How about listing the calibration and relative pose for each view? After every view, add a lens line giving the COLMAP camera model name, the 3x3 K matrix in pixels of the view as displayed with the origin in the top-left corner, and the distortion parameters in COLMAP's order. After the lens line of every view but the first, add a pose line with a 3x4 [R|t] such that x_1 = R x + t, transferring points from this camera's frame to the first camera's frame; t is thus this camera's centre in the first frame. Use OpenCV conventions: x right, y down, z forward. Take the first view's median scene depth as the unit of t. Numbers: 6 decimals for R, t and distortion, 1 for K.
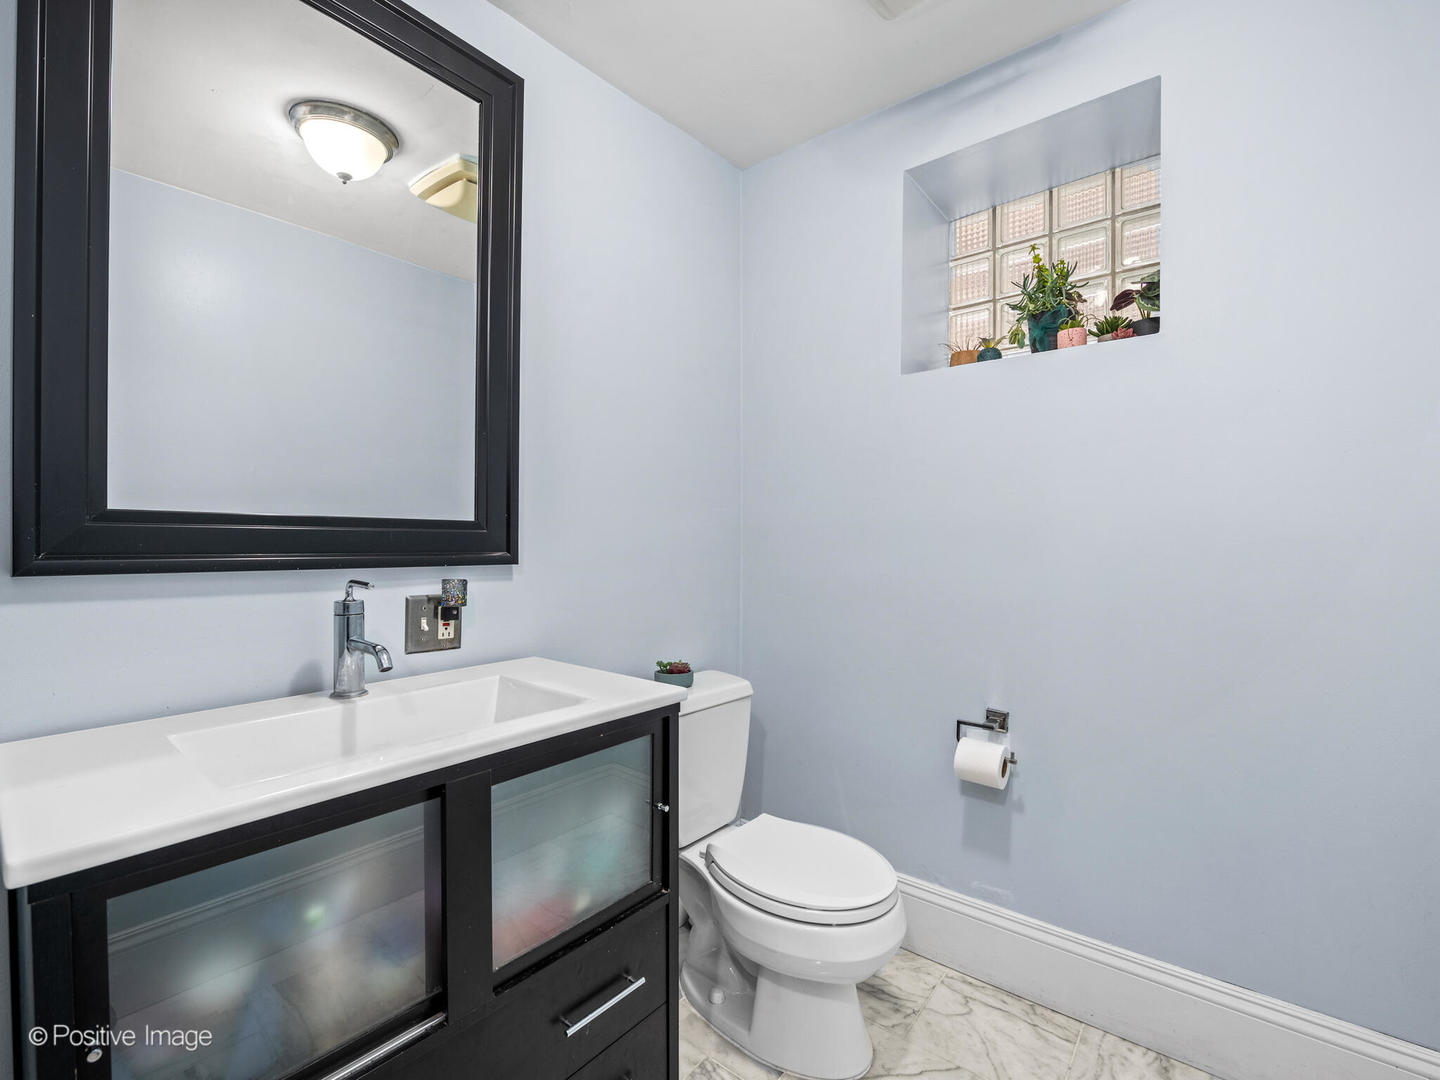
lens RADIAL K [[647.9, 0, 720.0], [0, 647.9, 540.0], [0, 0, 1]] dist [-0.005006, 0.000224]
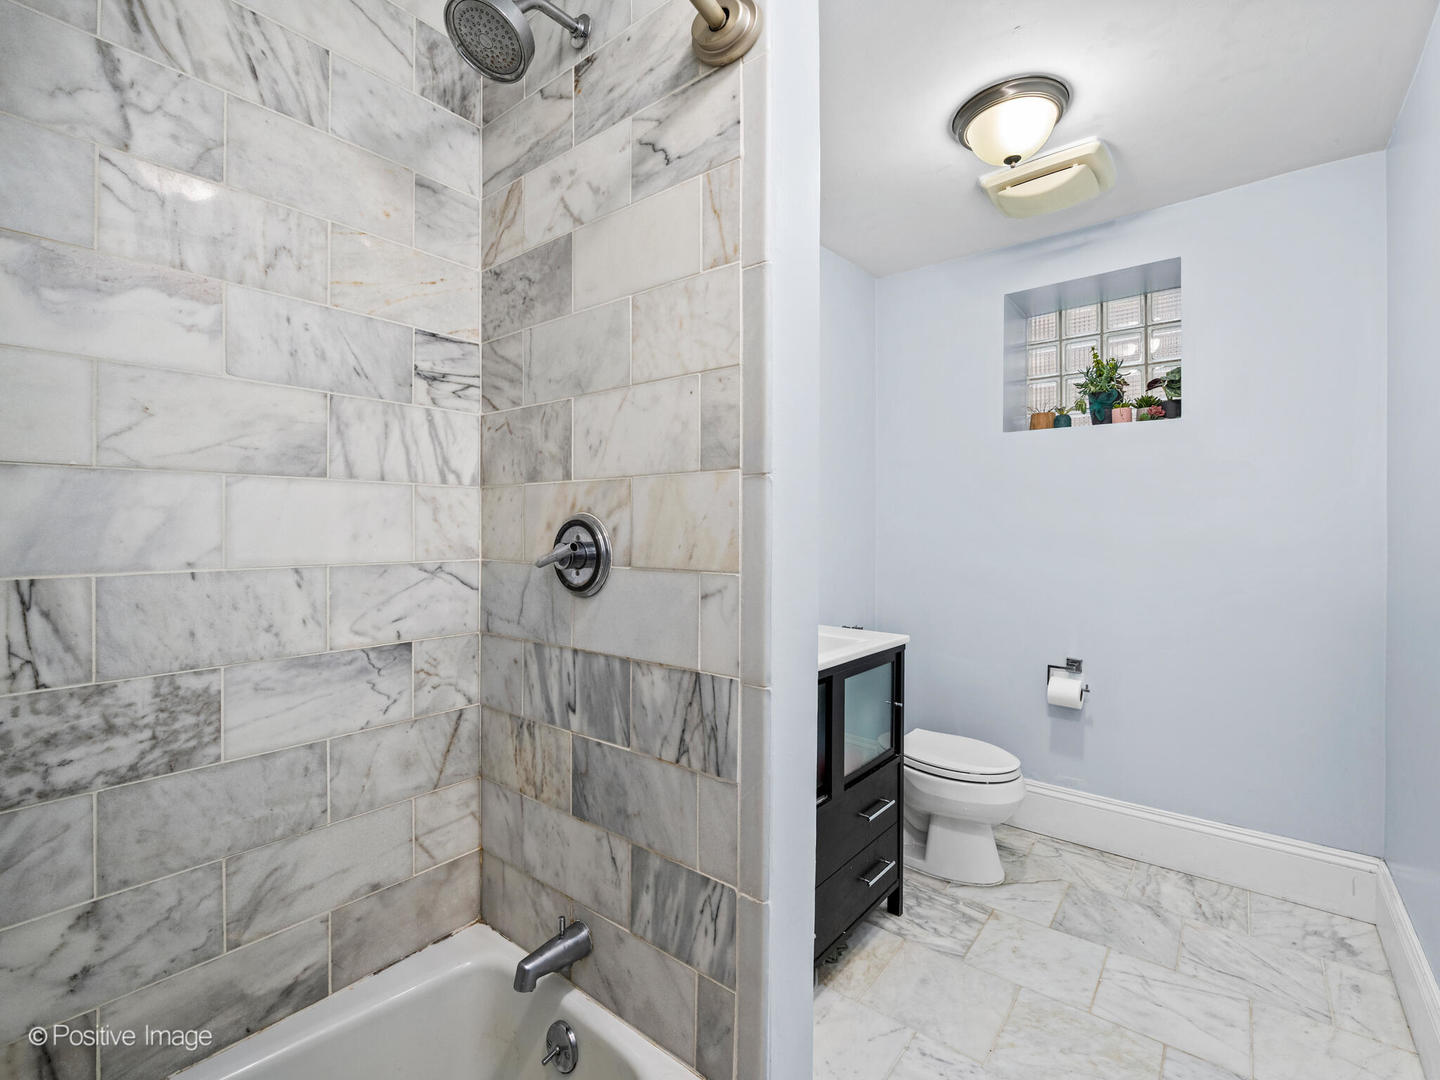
lens RADIAL K [[648.9, 0, 721.1], [0, 648.9, 519.2], [0, 0, 1]] dist [-0.000392, -0.000044]
pose [[0.999999, 0.000761, 0.000905, -0.393062], [-0.000748, 0.999888, -0.014967, -0.038647], [-0.000917, 0.014967, 0.999888, -0.513415]]
